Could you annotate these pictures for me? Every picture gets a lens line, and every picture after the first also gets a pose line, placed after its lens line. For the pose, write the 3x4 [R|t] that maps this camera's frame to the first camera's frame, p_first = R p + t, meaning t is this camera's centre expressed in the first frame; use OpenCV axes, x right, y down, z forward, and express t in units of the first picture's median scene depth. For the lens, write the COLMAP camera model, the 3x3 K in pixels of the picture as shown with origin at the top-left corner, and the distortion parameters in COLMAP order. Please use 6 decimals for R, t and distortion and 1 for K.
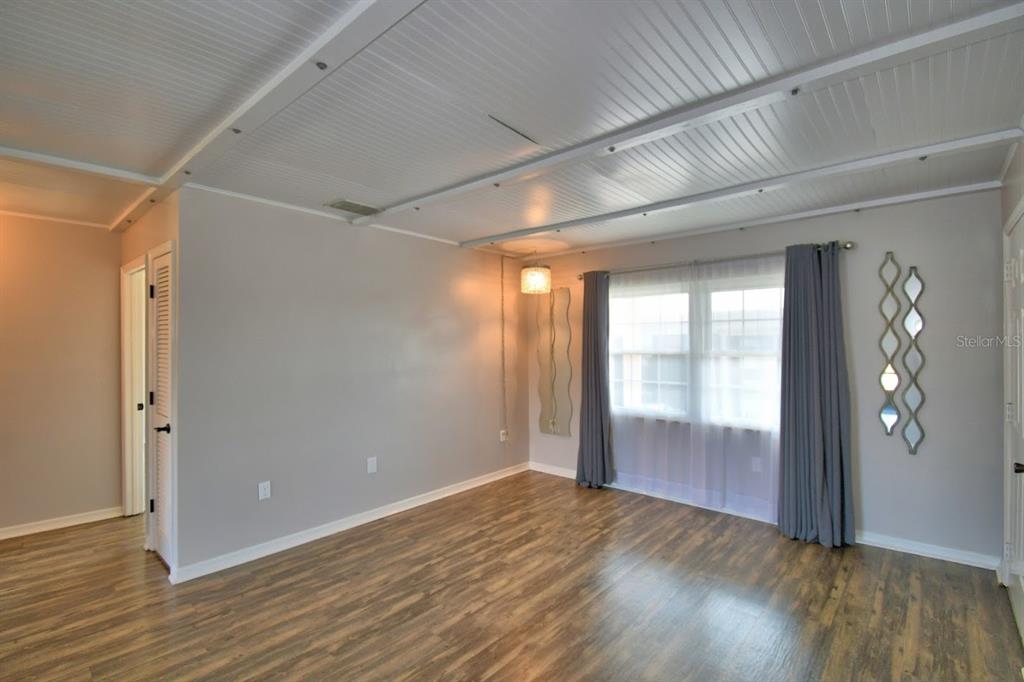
lens RADIAL K [[459.4, 0, 500.3], [0, 459.4, 342.1], [0, 0, 1]] dist [0.028882, -0.035636]
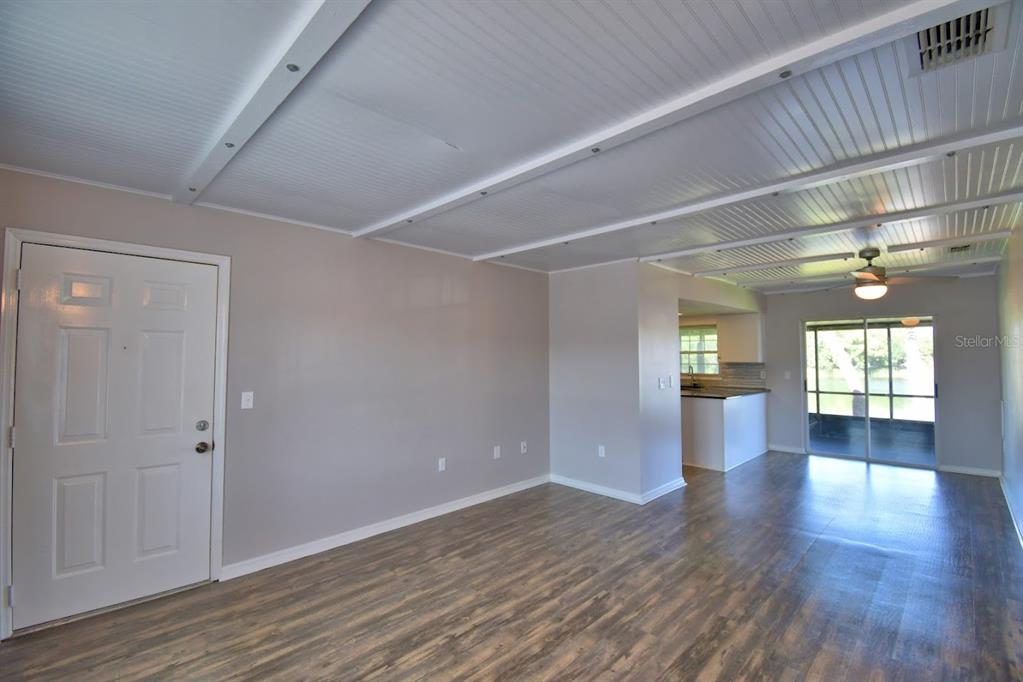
lens RADIAL K [[452.7, 0, 507.3], [0, 452.7, 340.0], [0, 0, 1]] dist [0.026692, -0.030164]
pose [[-0.999110, 0.008102, 0.041389, 0.096123], [0.006334, 0.999069, -0.042673, 0.007146], [-0.041696, -0.042373, -0.998231, 1.510092]]
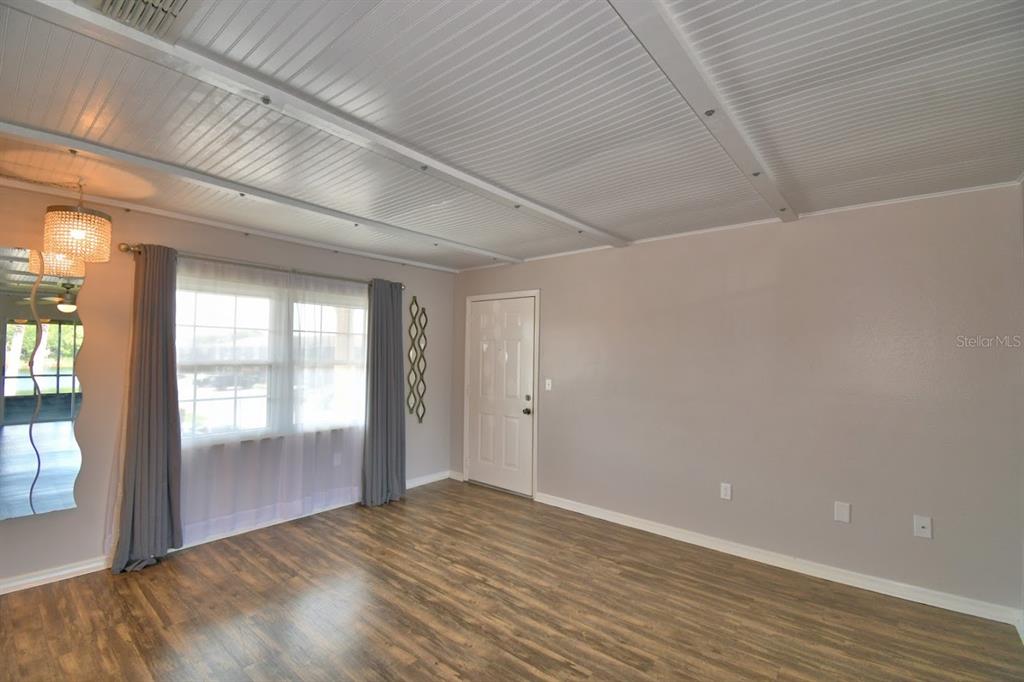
lens RADIAL K [[459.4, 0, 500.3], [0, 459.4, 342.1], [0, 0, 1]] dist [0.028882, -0.035636]
pose [[-0.029141, 0.030648, 0.999105, -0.727513], [-0.016206, 0.999384, -0.031130, 0.004951], [-0.999444, -0.017099, -0.028627, 0.755652]]
